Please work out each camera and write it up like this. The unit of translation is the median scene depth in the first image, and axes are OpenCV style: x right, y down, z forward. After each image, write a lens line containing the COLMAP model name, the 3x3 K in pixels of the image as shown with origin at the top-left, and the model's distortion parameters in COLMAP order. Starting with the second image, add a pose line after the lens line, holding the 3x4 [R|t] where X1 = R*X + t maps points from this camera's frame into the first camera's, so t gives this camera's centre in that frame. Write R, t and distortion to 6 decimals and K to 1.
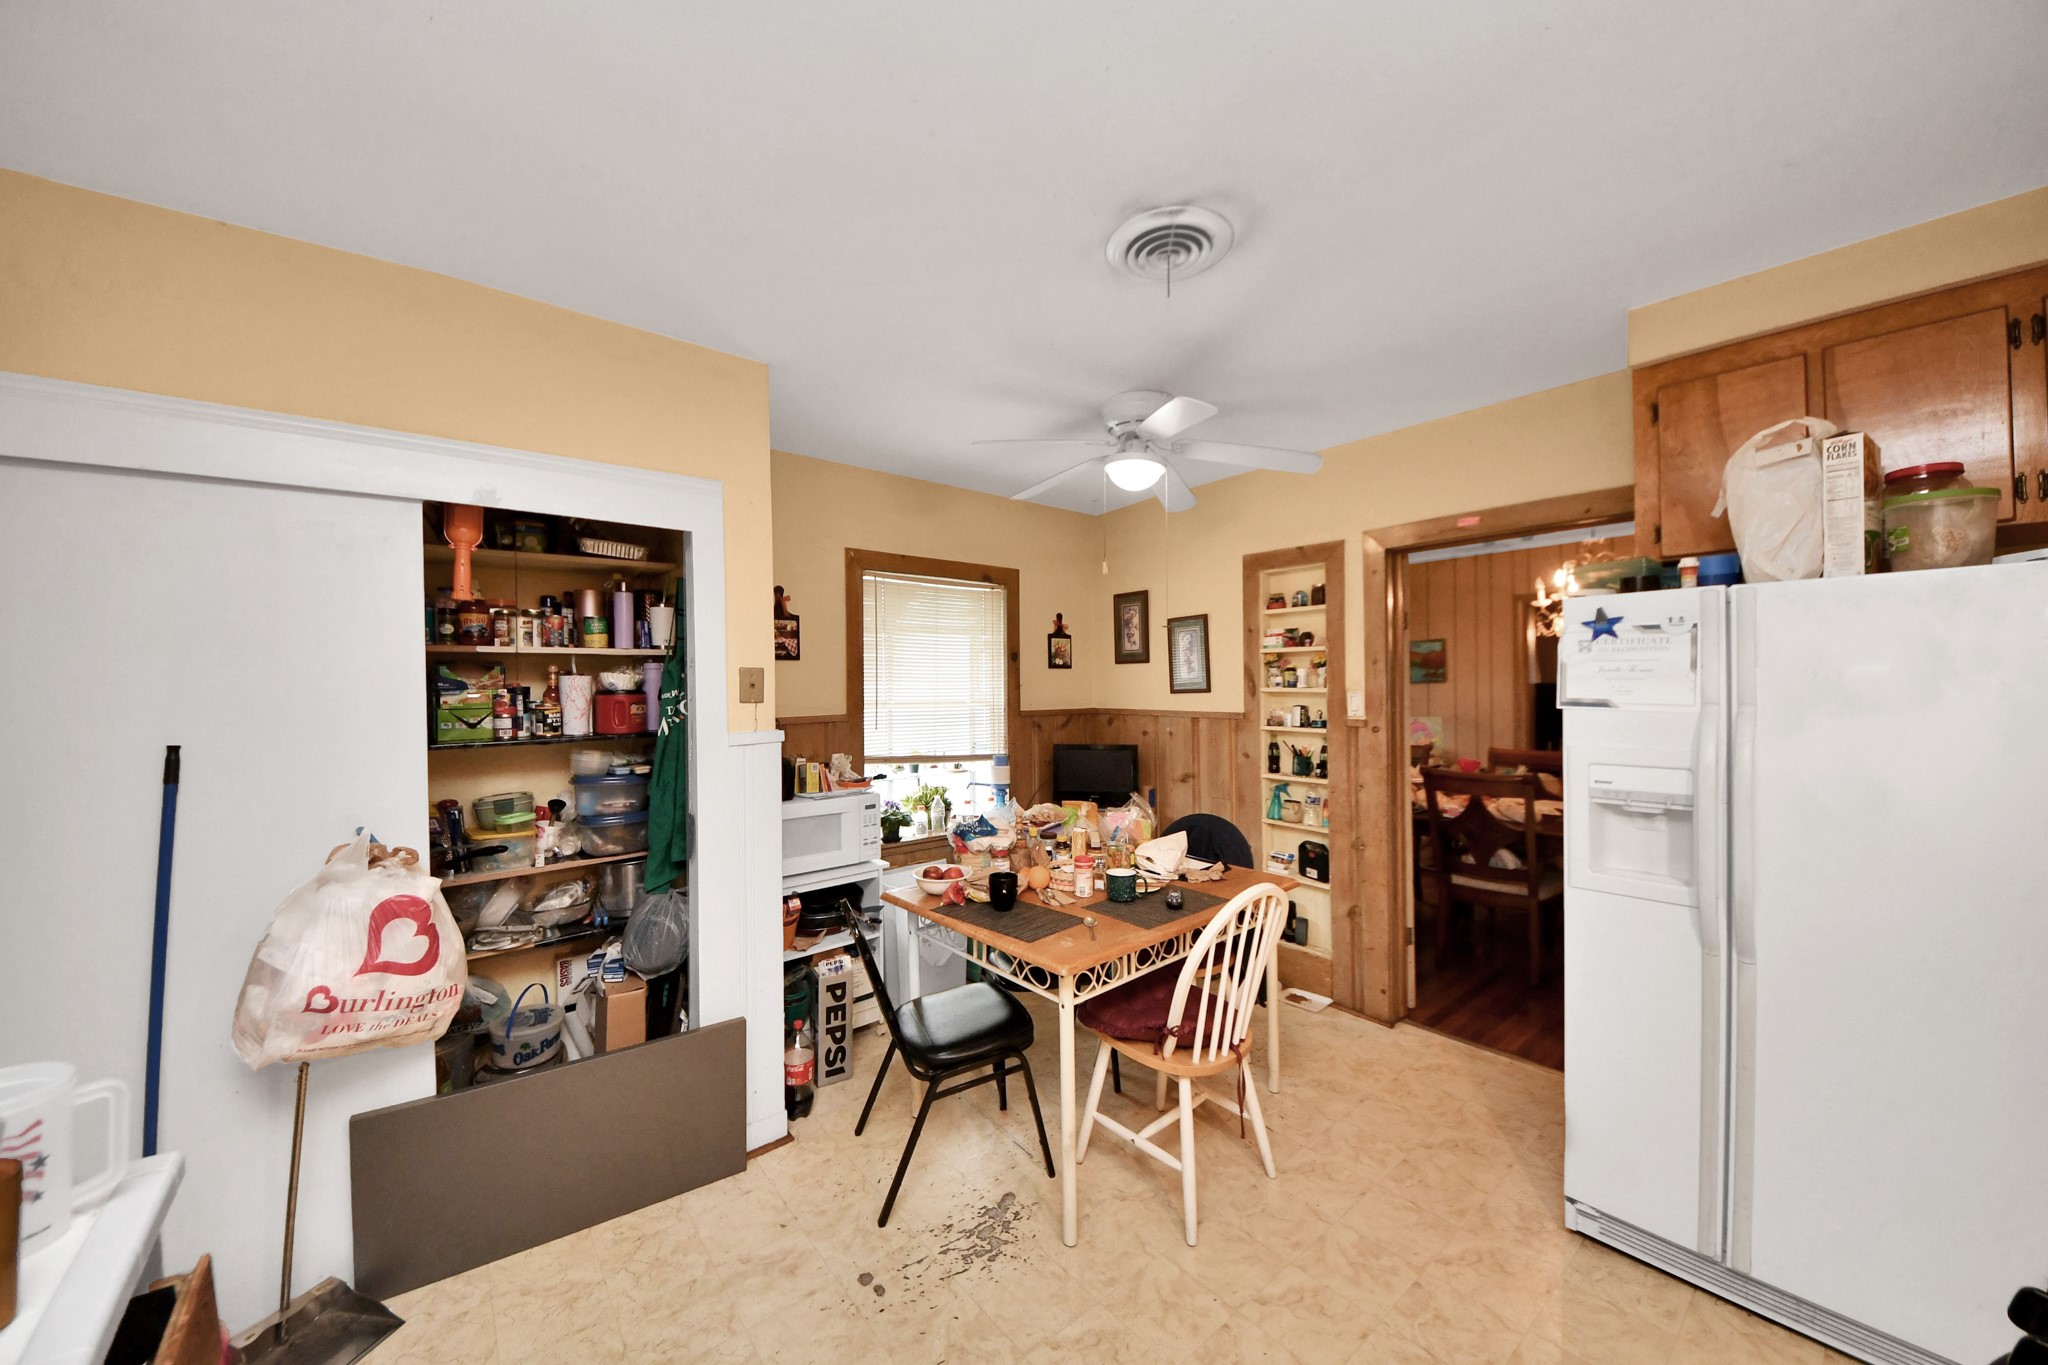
lens RADIAL K [[719.9, 0, 1017.6], [0, 719.9, 683.8], [0, 0, 1]] dist [0.043940, -0.027401]
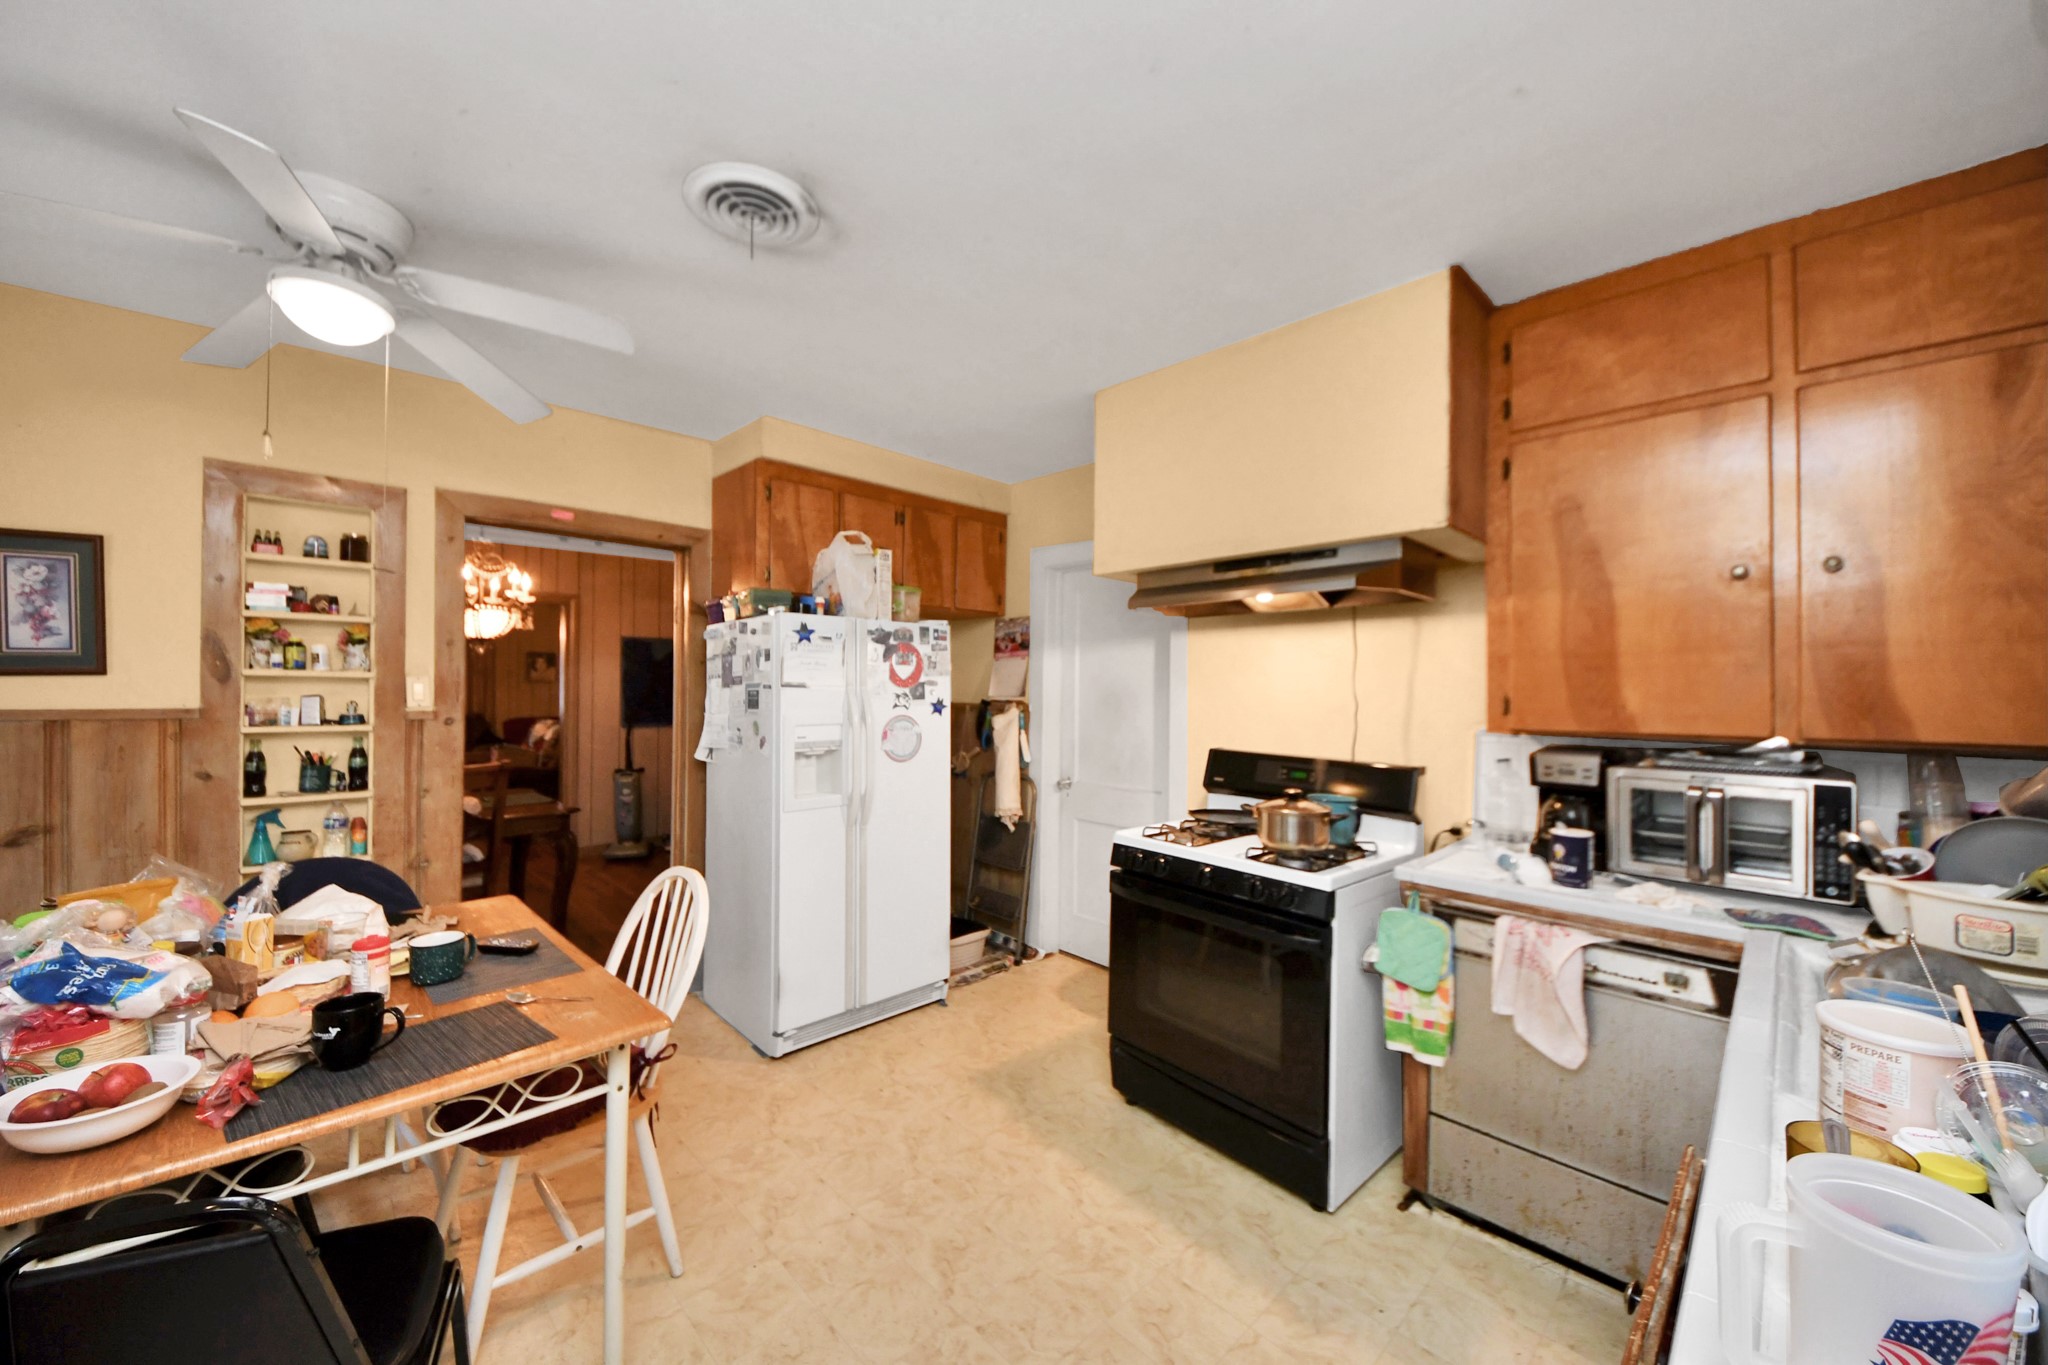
lens RADIAL K [[719.9, 0, 1017.6], [0, 719.9, 683.8], [0, 0, 1]] dist [0.043940, -0.027401]
pose [[-0.069646, 0.012308, 0.997496, -0.423434], [-0.010108, 0.999864, -0.013043, 0.022762], [-0.997521, -0.010991, -0.069512, 0.387929]]
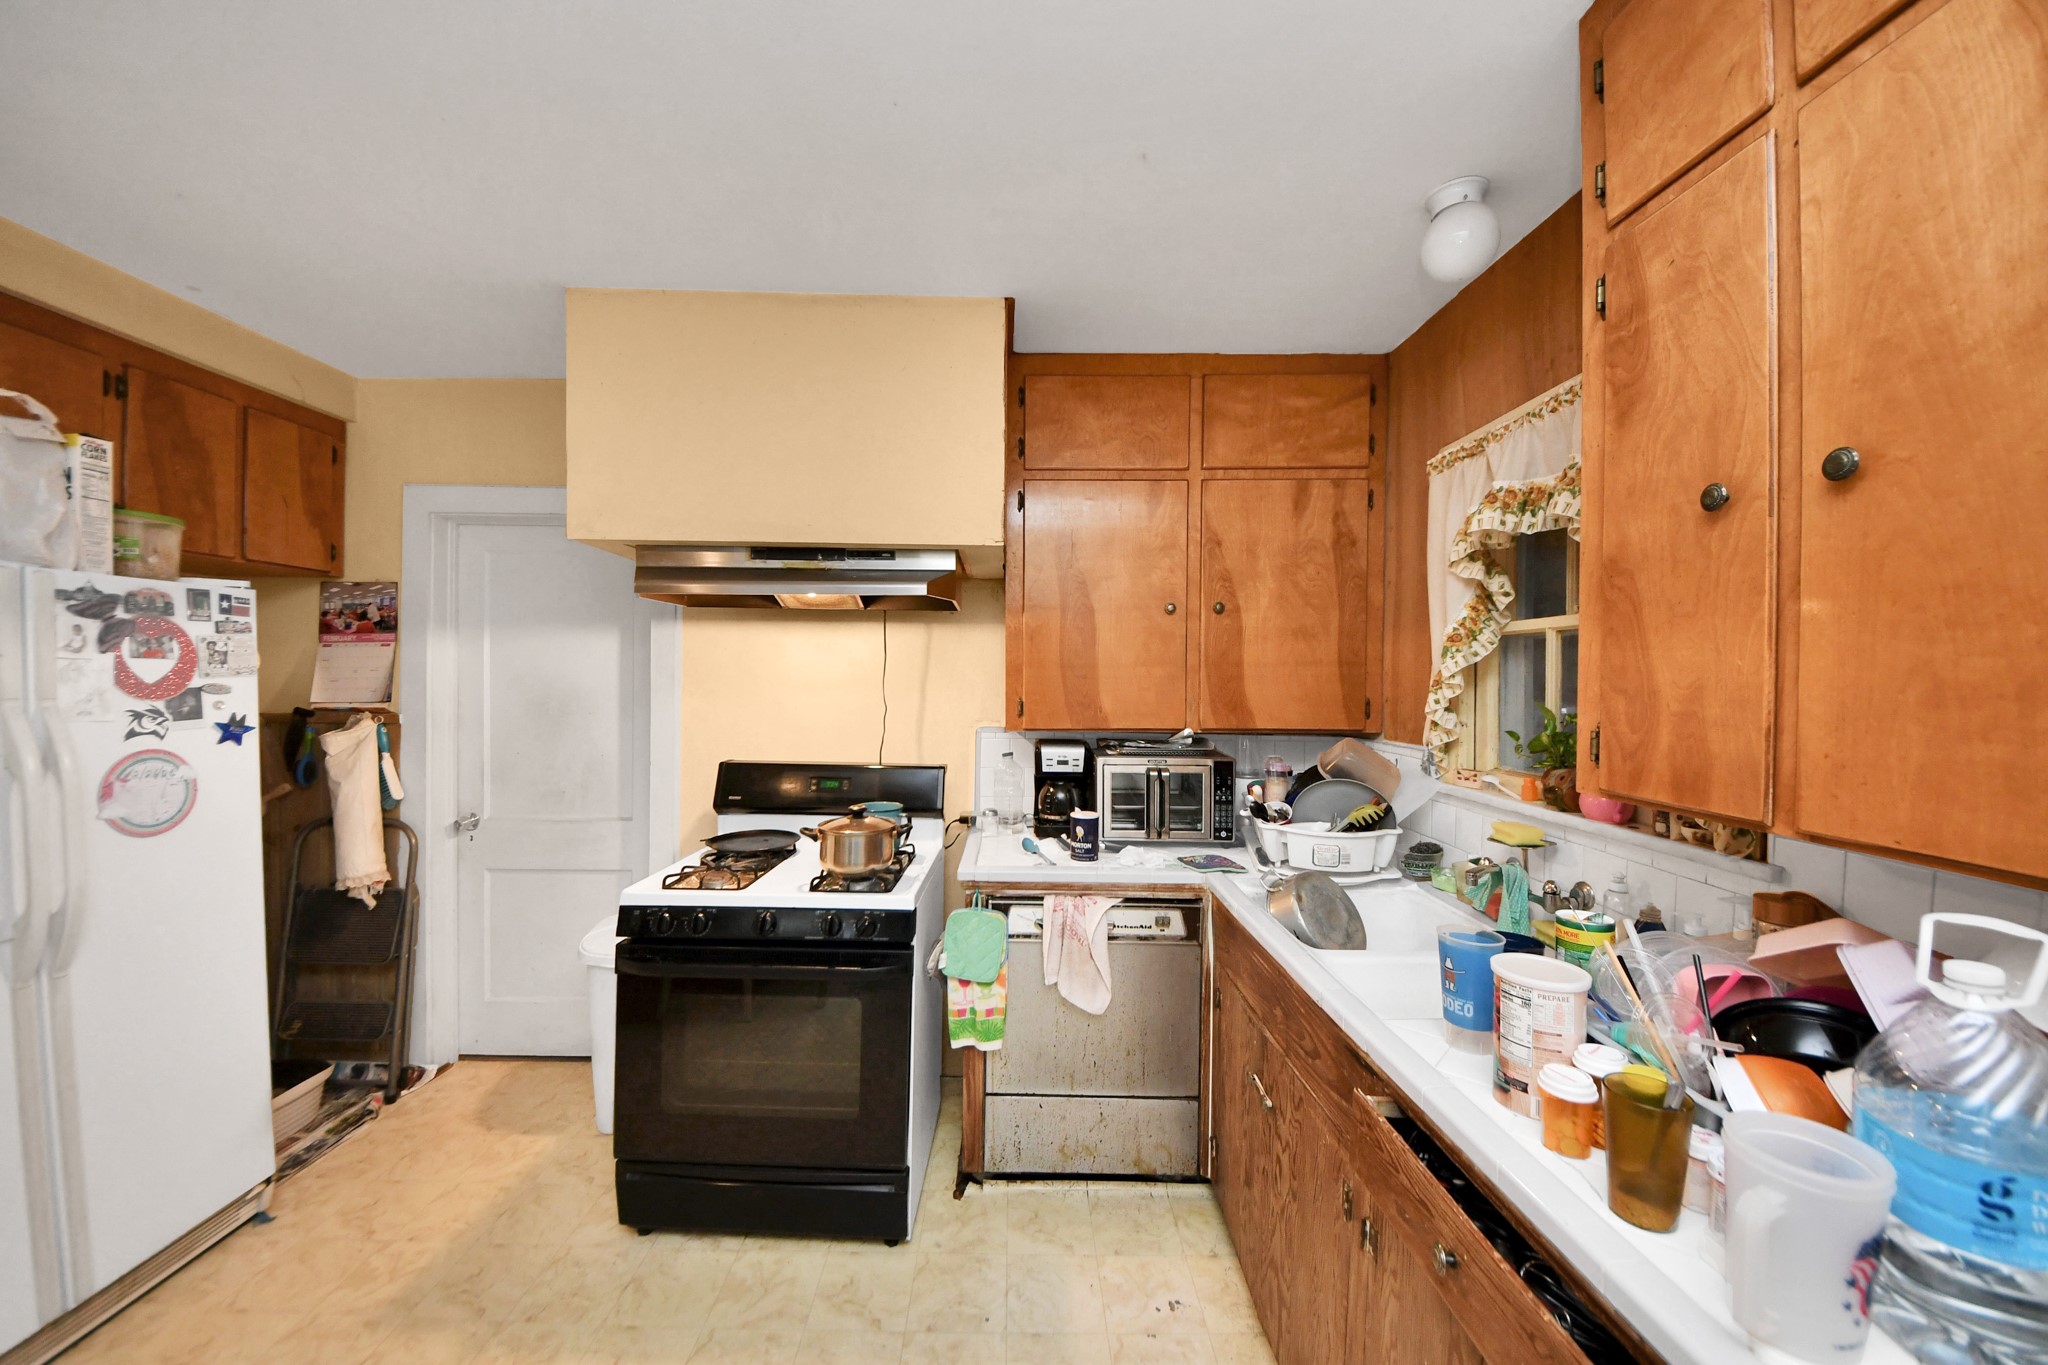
lens RADIAL K [[719.9, 0, 1017.6], [0, 719.9, 683.8], [0, 0, 1]] dist [0.043940, -0.027401]
pose [[-0.766017, -0.004750, 0.642803, -0.261717], [-0.002308, 0.999987, 0.004639, -0.000644], [-0.642817, 0.002070, -0.766017, 0.480797]]
